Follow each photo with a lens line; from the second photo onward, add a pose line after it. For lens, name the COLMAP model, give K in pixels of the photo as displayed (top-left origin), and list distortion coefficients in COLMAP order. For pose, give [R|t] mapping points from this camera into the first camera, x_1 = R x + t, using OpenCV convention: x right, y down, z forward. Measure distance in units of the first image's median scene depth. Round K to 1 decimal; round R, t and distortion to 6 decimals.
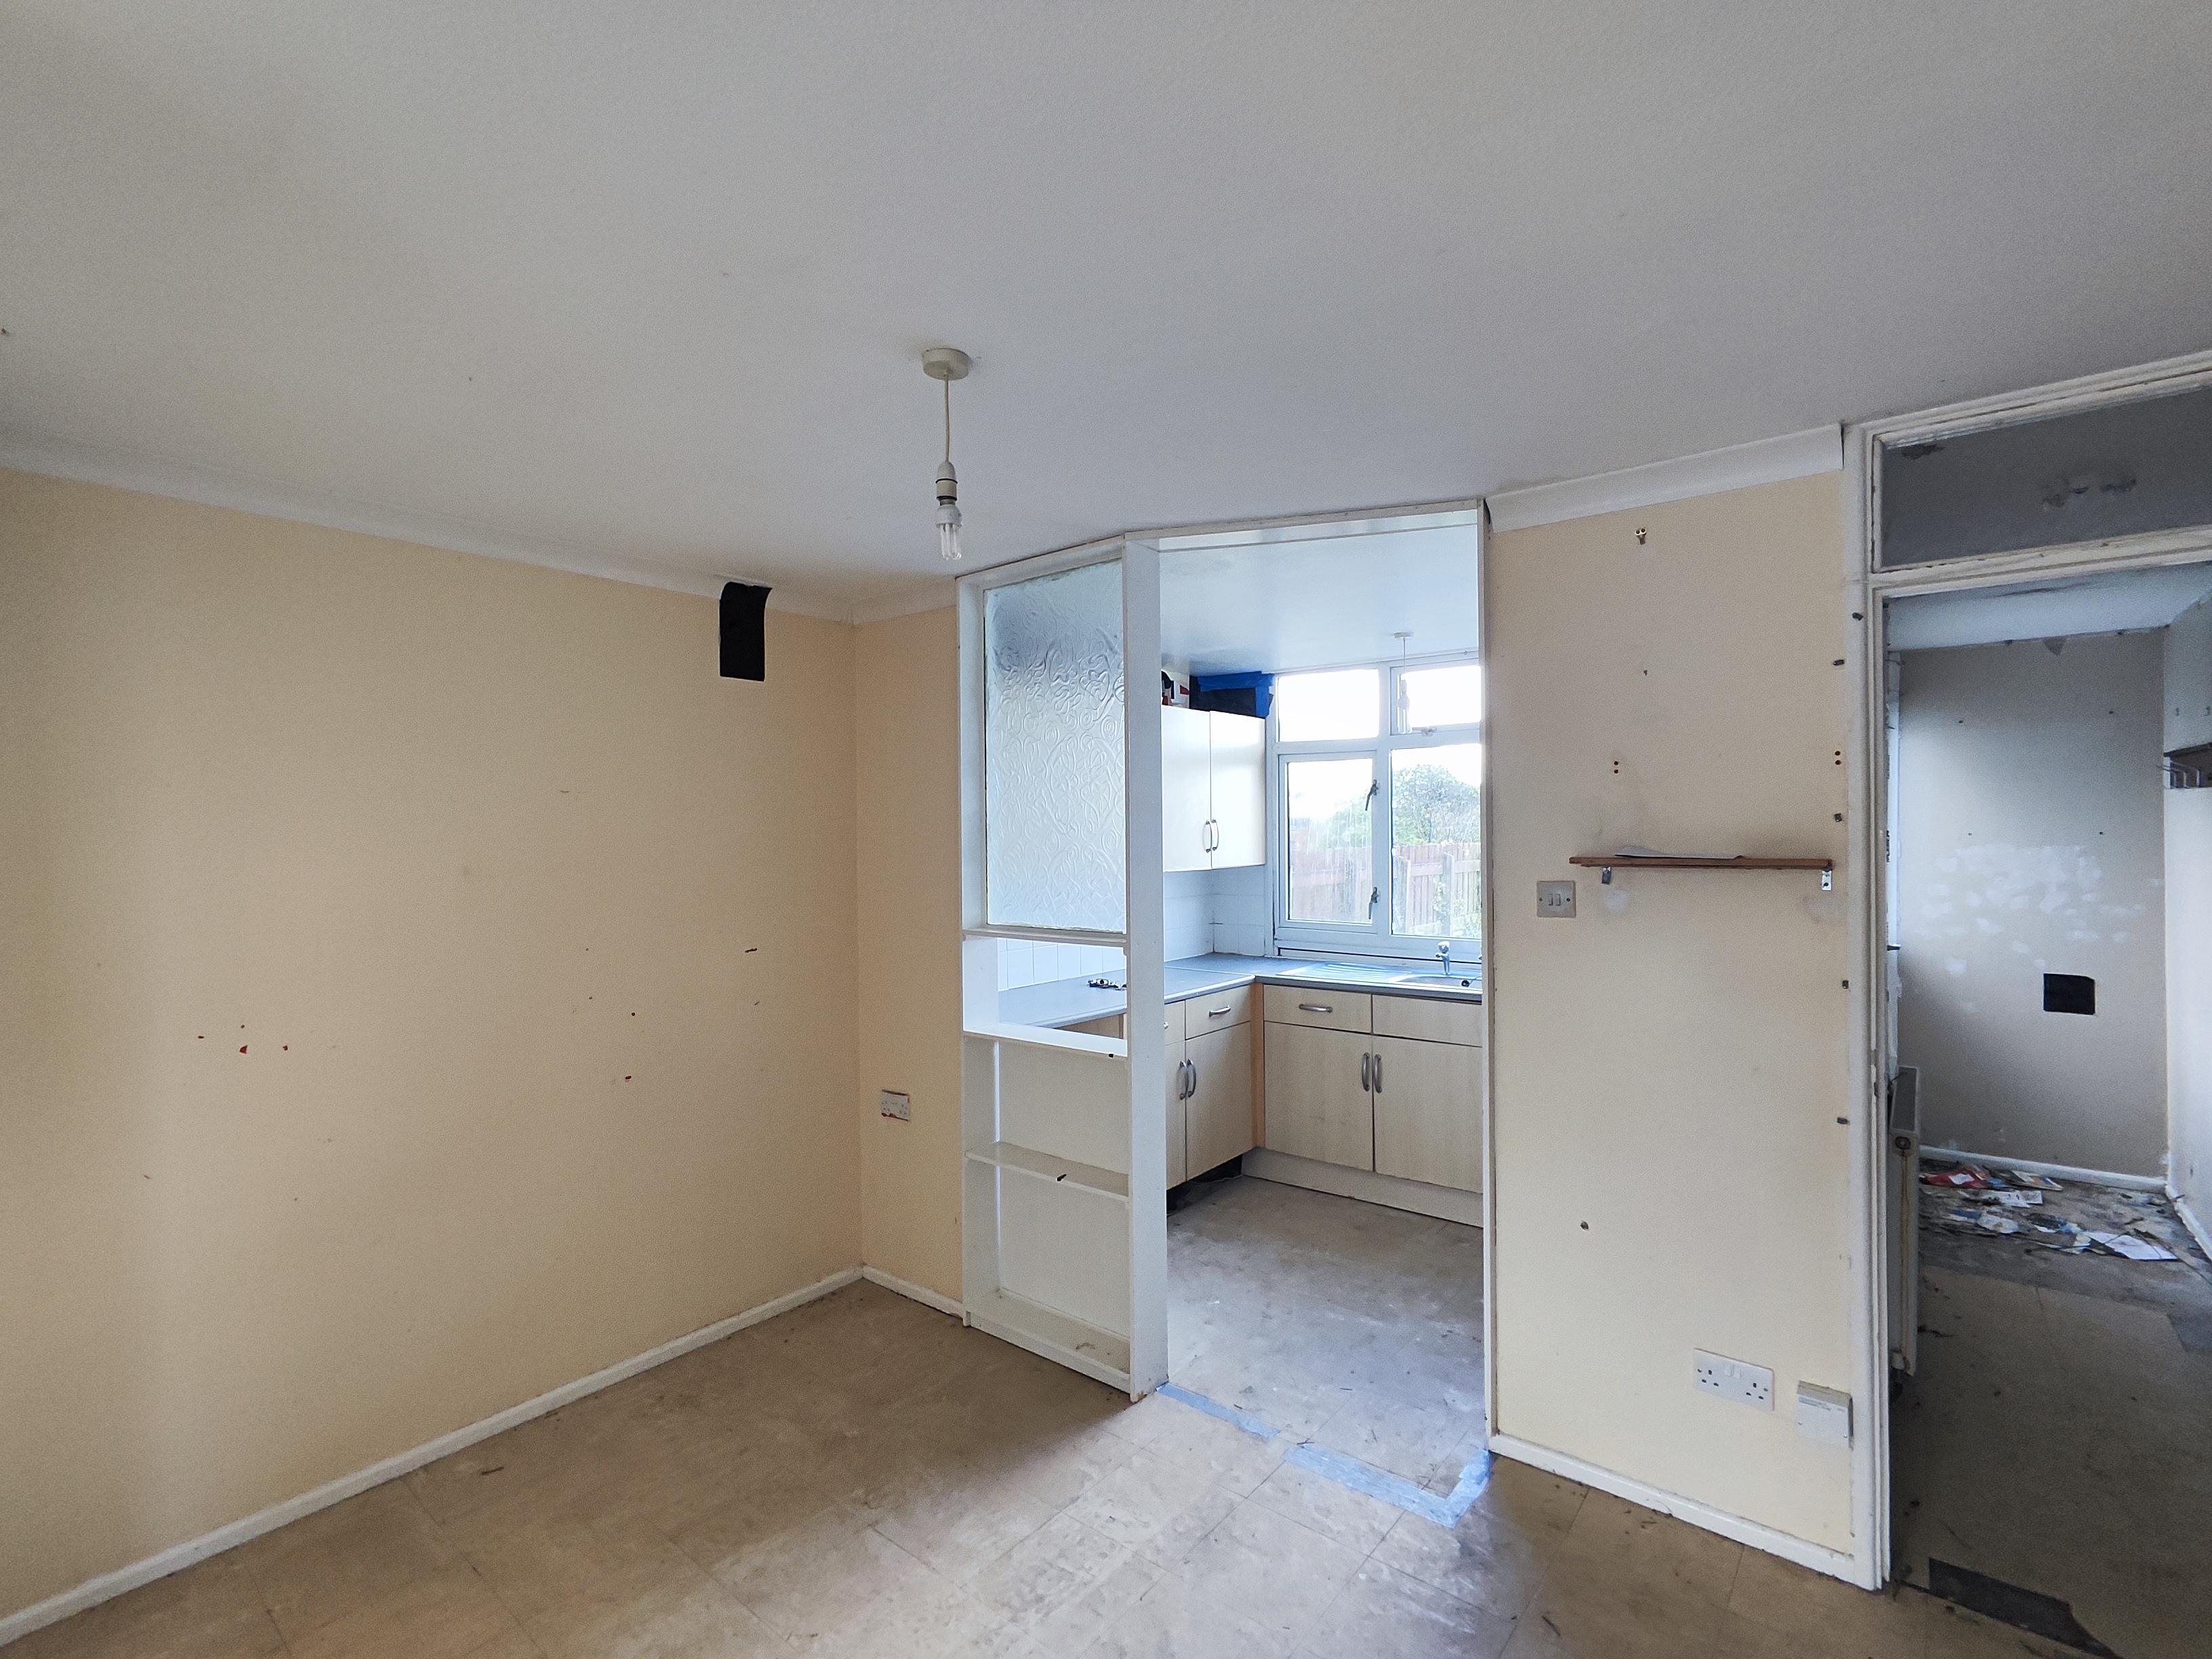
lens RADIAL K [[1006.9, 0, 1106.0], [0, 1006.9, 829.5], [0, 0, 1]] dist [0.000913, 0.000395]
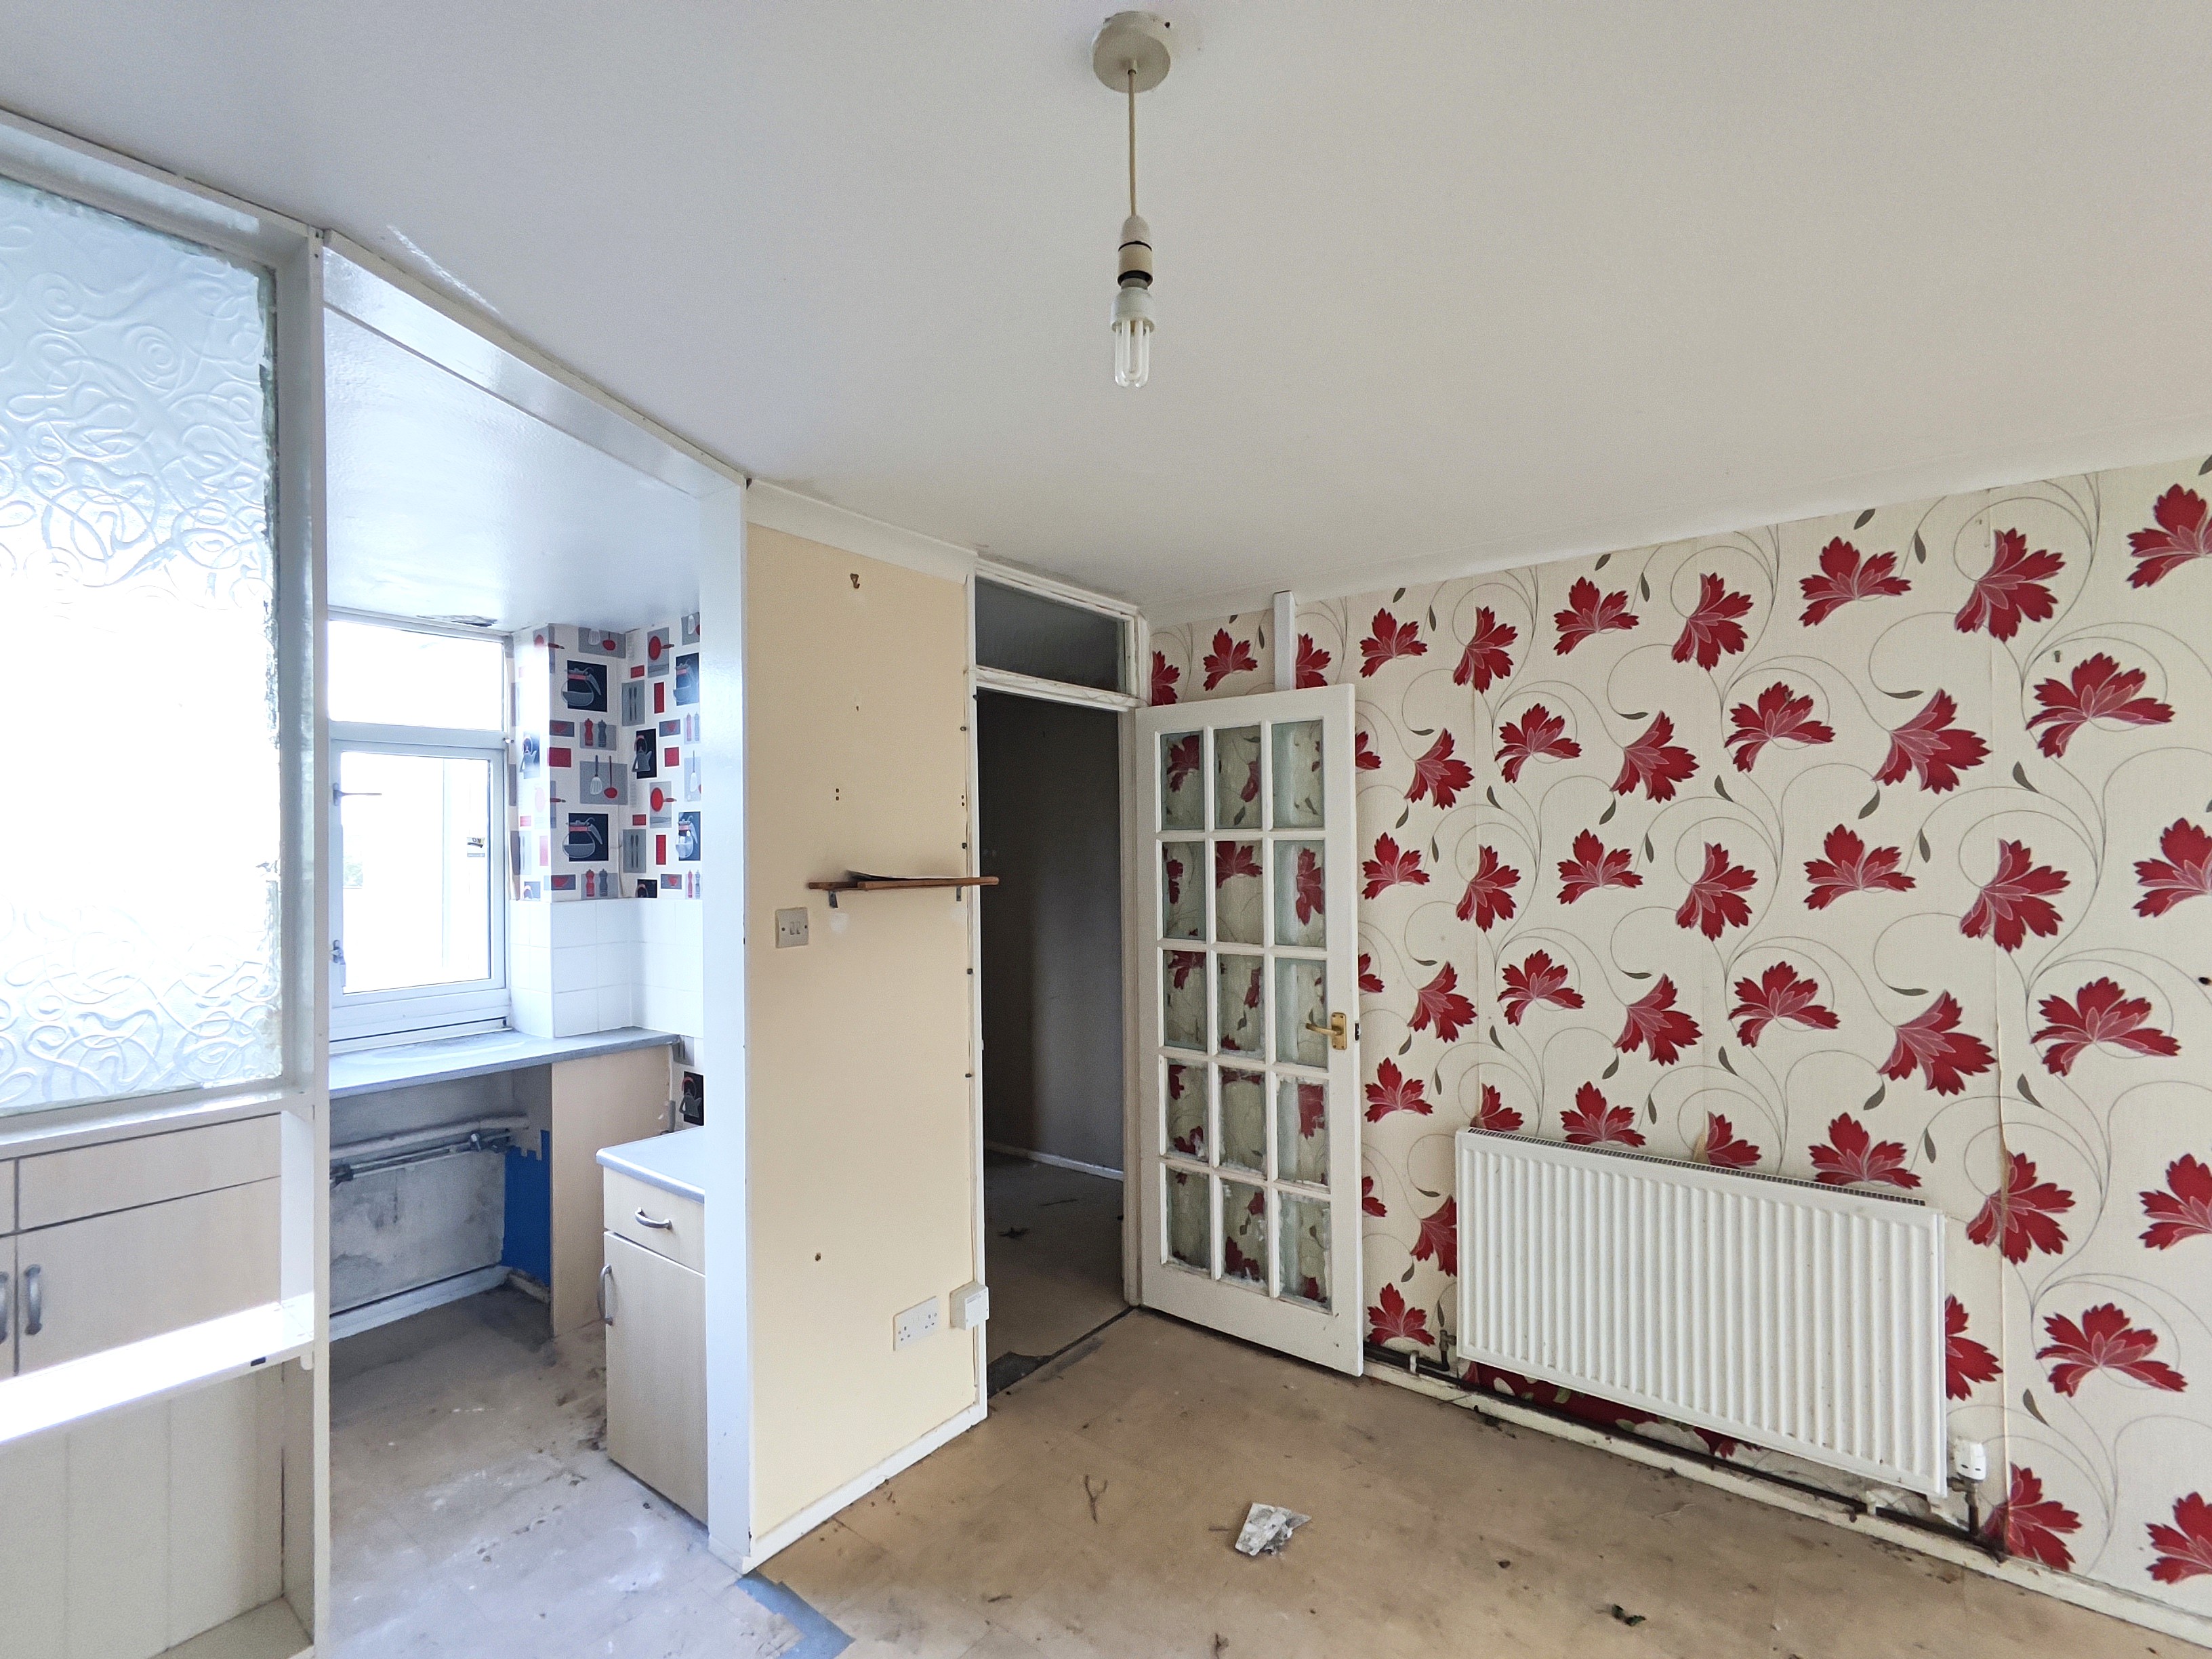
lens RADIAL K [[1006.9, 0, 1106.0], [0, 1006.9, 829.5], [0, 0, 1]] dist [0.000913, 0.000395]
pose [[-0.028748, 0.032208, 0.999068, -0.539100], [0.000484, 0.999481, -0.032207, 0.008509], [-0.999587, -0.000443, -0.028748, 0.759859]]
